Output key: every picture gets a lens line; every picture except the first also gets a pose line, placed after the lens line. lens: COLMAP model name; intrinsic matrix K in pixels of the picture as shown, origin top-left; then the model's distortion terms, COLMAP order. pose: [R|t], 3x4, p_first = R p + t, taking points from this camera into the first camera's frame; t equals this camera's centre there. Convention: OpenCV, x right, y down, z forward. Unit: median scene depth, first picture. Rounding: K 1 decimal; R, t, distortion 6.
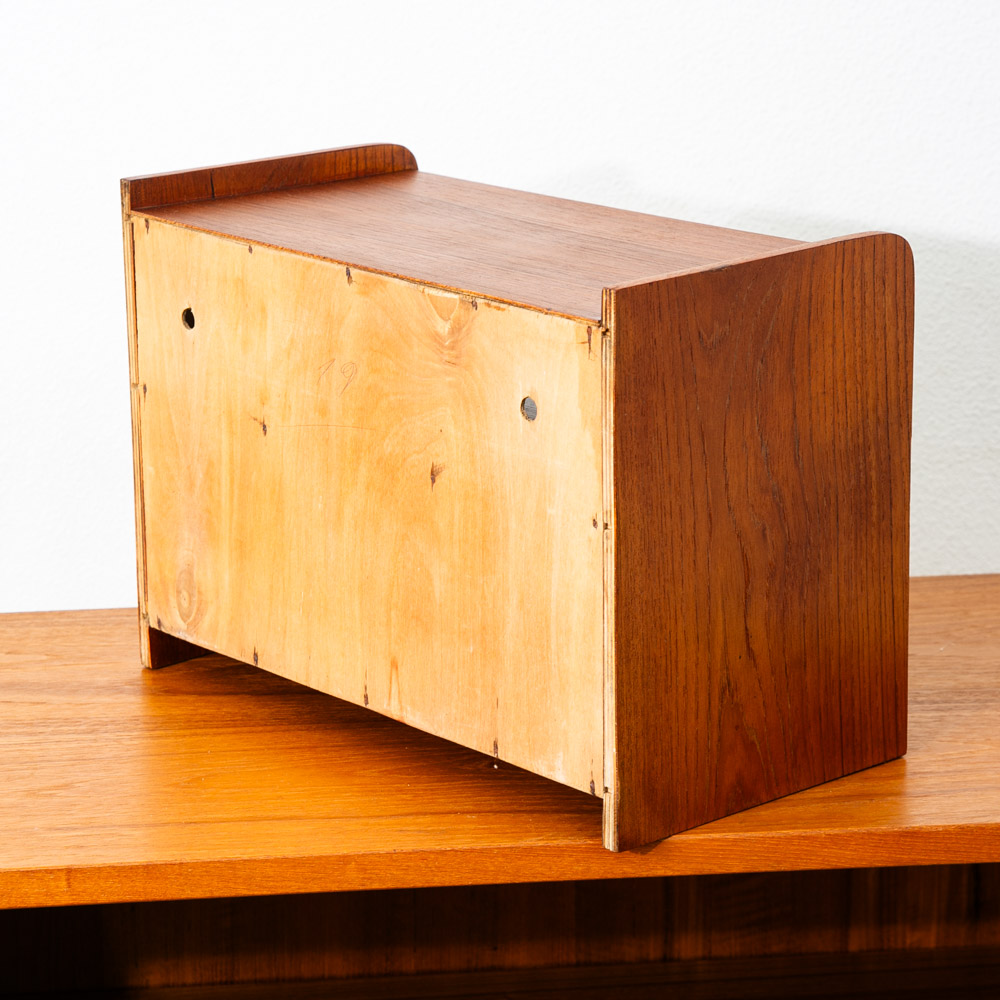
lens RADIAL K [[3285.6, 0, 461.0], [0, 3285.6, 500.5], [0, 0, 1]] dist [0.152993, 0.982568]
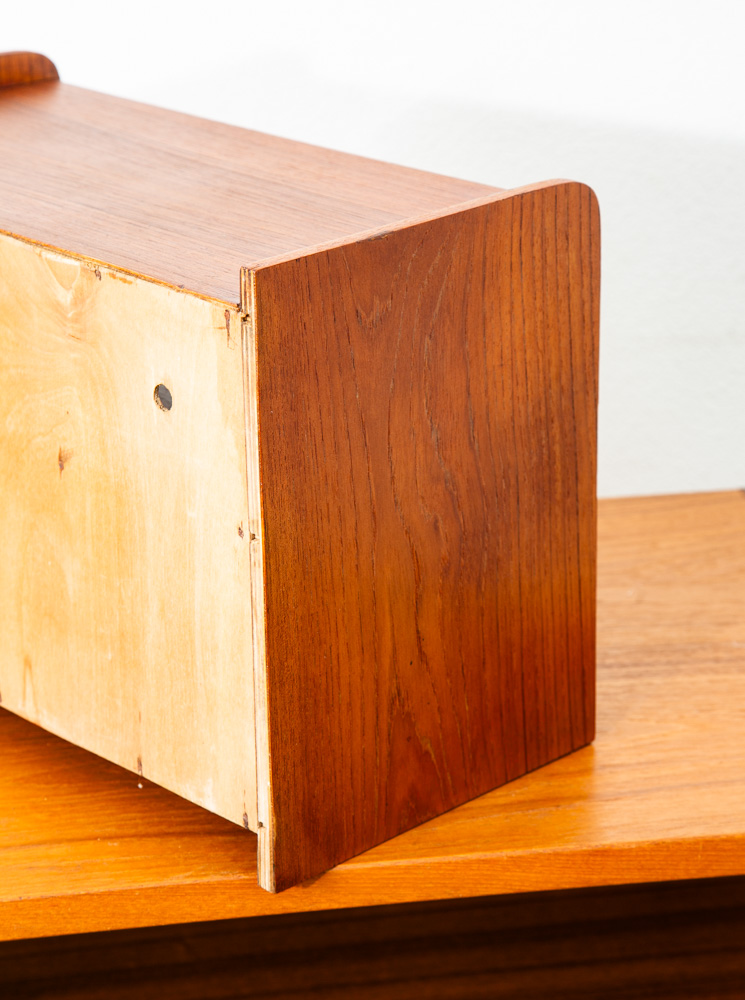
lens RADIAL K [[2680.0, 0, 429.7], [0, 2680.0, 496.5], [0, 0, 1]] dist [0.300560, -0.542589]
pose [[0.996961, -0.020262, 0.075226, 0.035939], [0.012923, 0.995221, 0.096785, -0.067843], [-0.076828, -0.095519, 0.992458, 0.281002]]
